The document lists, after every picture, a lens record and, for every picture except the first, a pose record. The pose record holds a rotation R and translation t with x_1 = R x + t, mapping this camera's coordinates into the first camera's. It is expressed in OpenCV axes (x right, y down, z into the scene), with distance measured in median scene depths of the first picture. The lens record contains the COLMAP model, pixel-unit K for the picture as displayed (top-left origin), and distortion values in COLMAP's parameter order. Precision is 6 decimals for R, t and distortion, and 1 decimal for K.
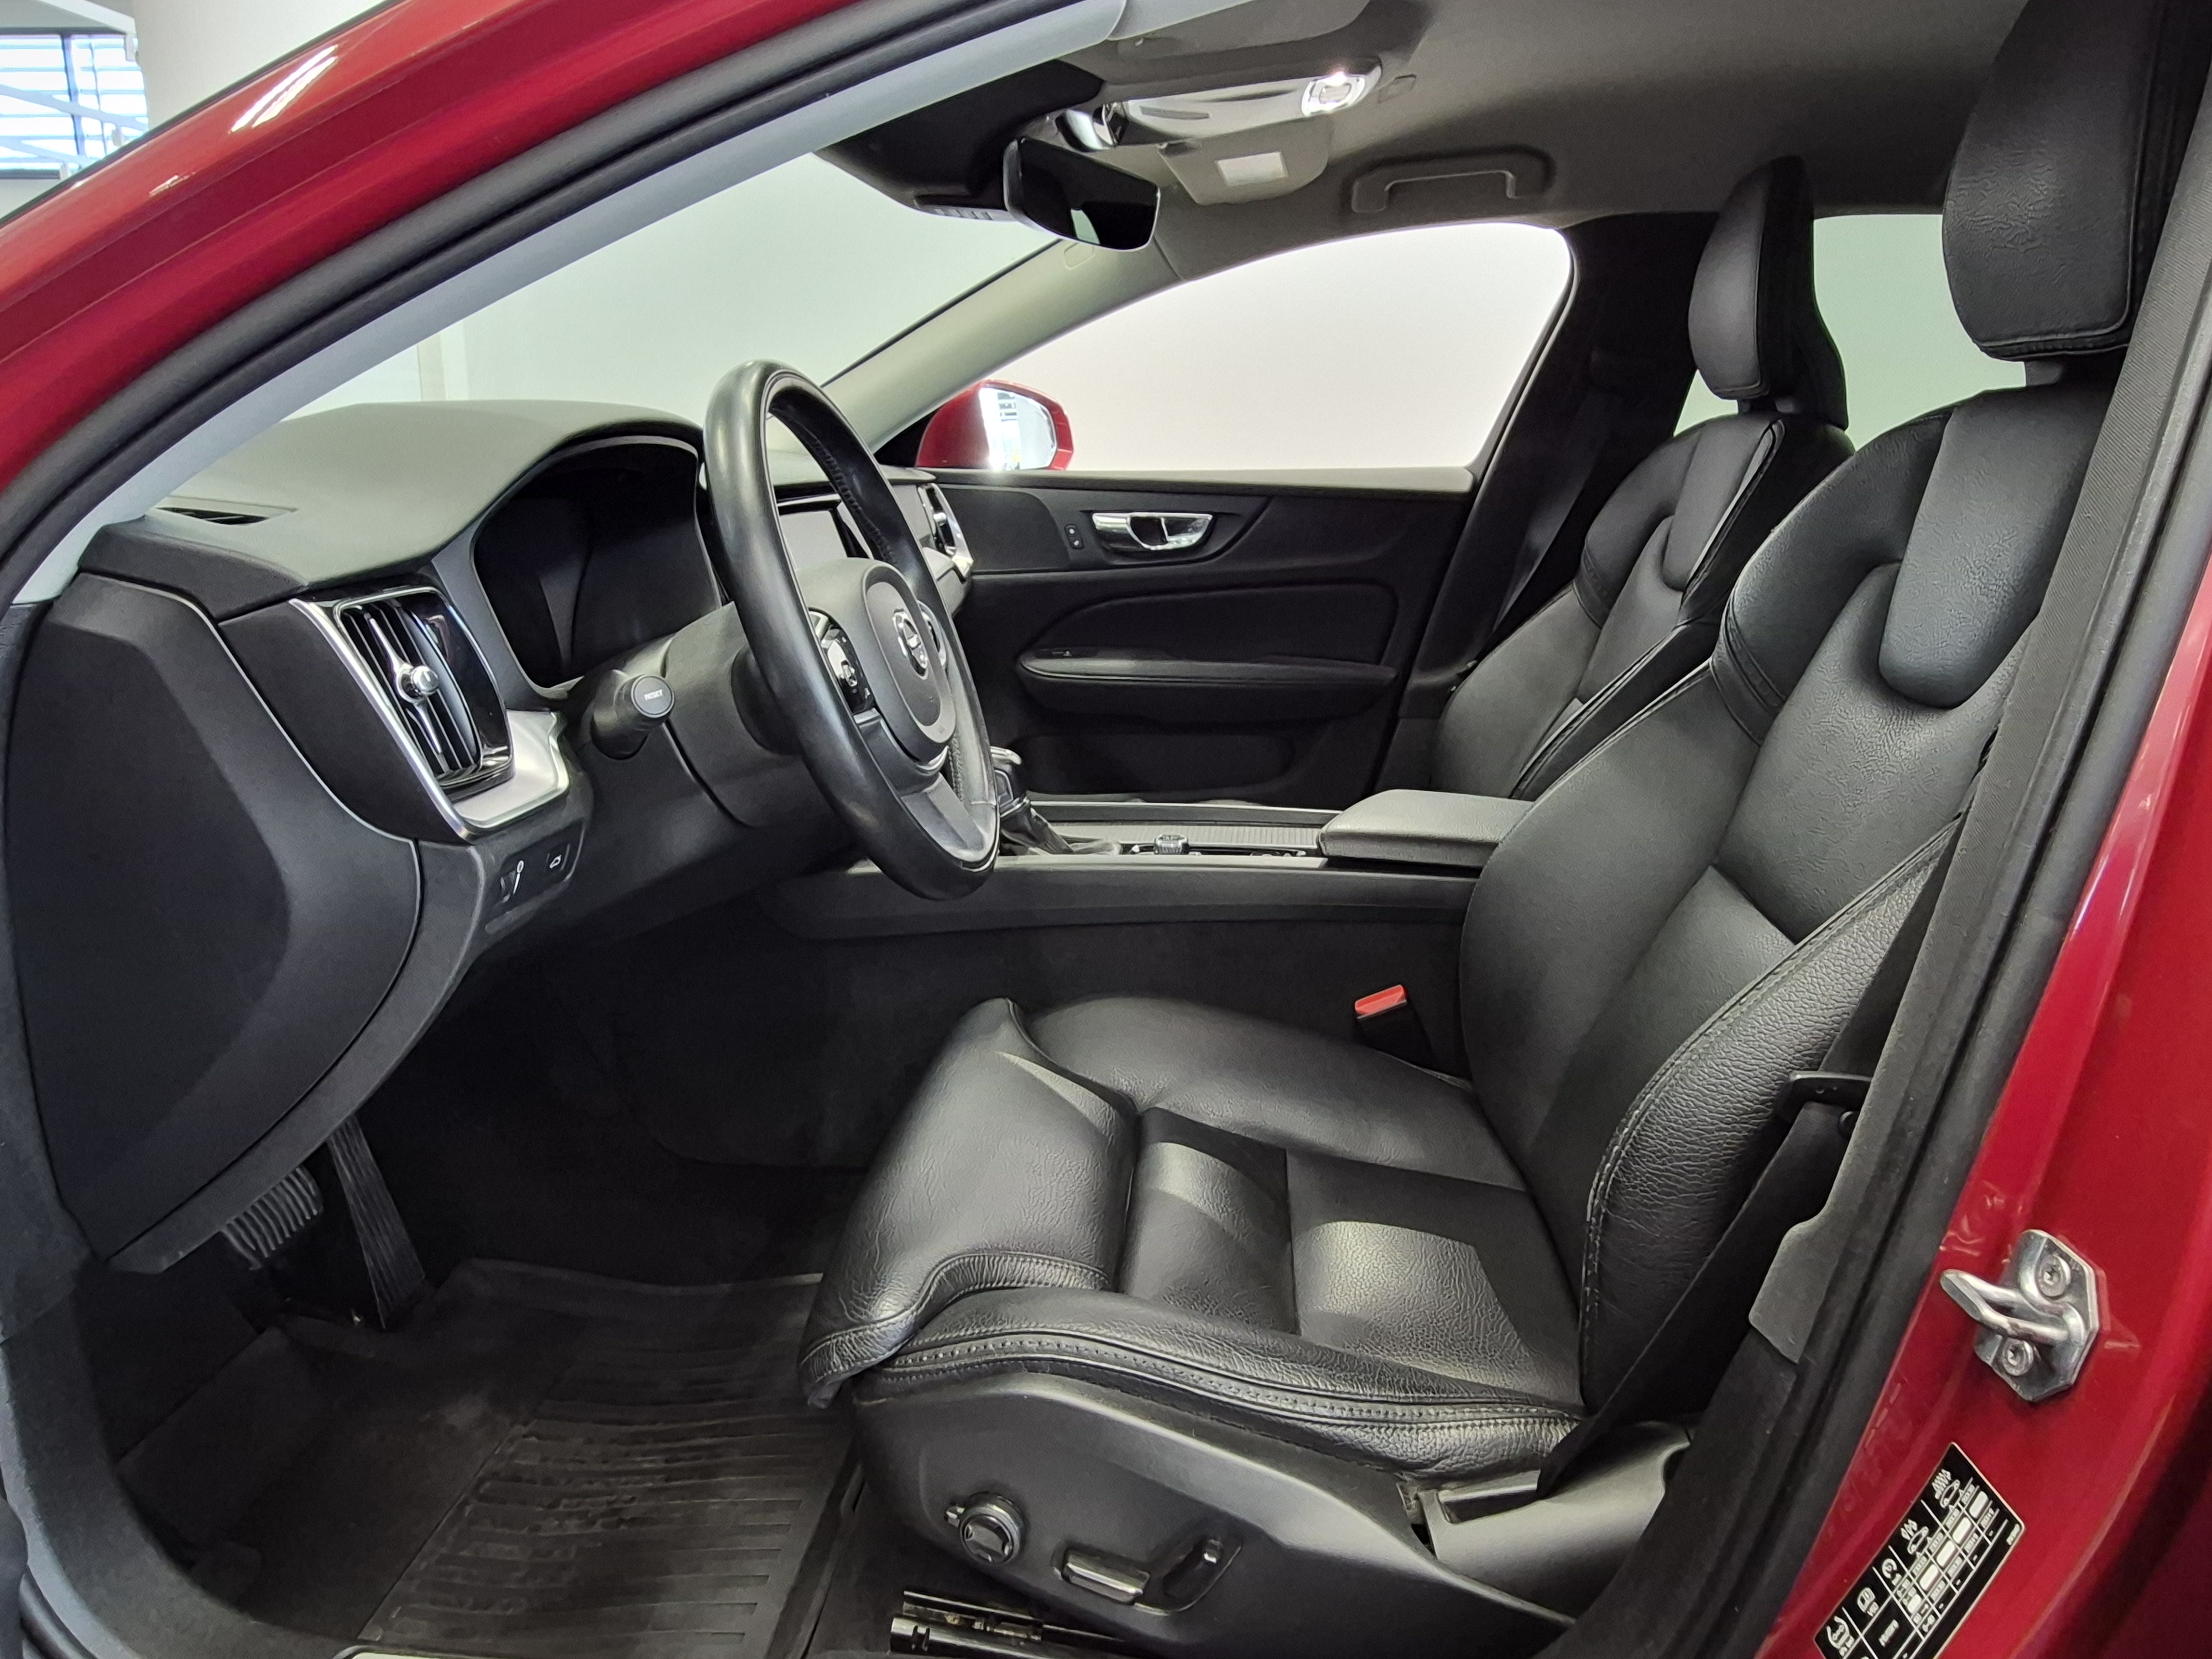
lens RADIAL K [[1427.6, 0, 1106.0], [0, 1427.6, 776.6], [0, 0, 1]] dist [0.000776, -0.000274]
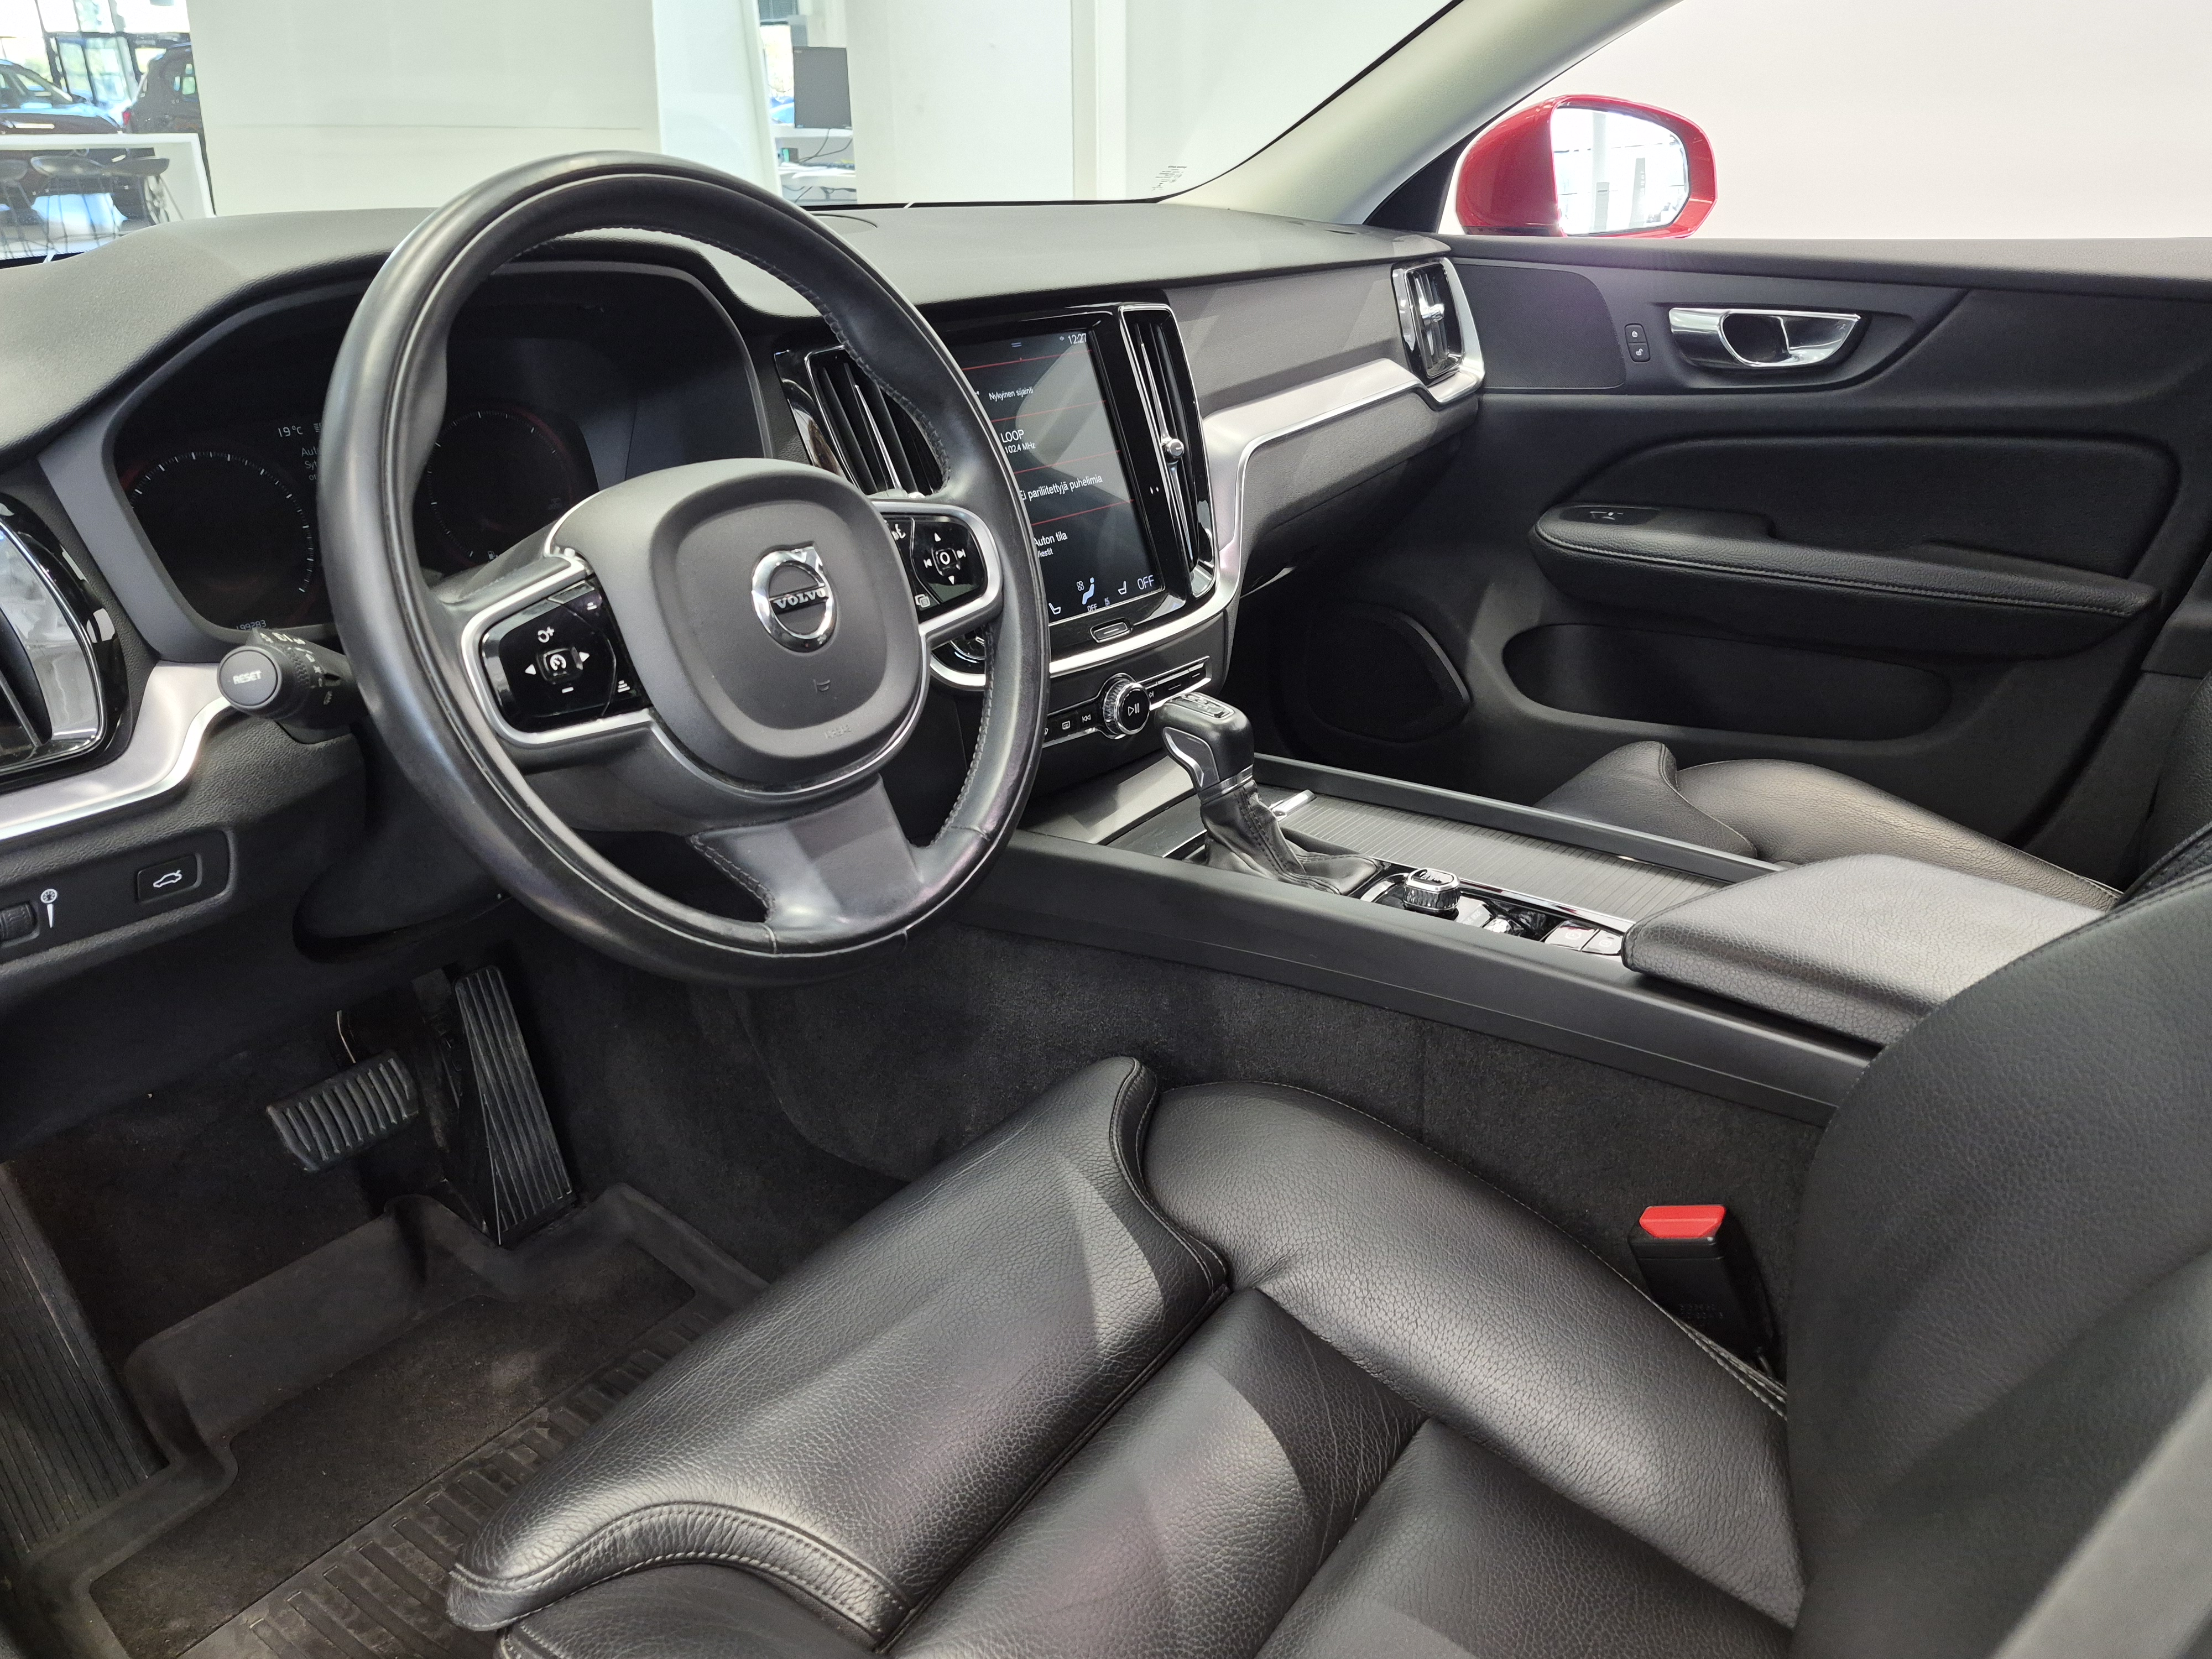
lens RADIAL K [[1632.1, 0, 1052.8], [0, 1632.1, 830.9], [0, 0, 1]] dist [0.109082, -0.143437]
pose [[0.867167, 0.174066, -0.466608, 0.237388], [-0.098164, 0.978290, 0.182515, -0.095499], [0.488248, -0.112467, 0.865428, 0.261550]]
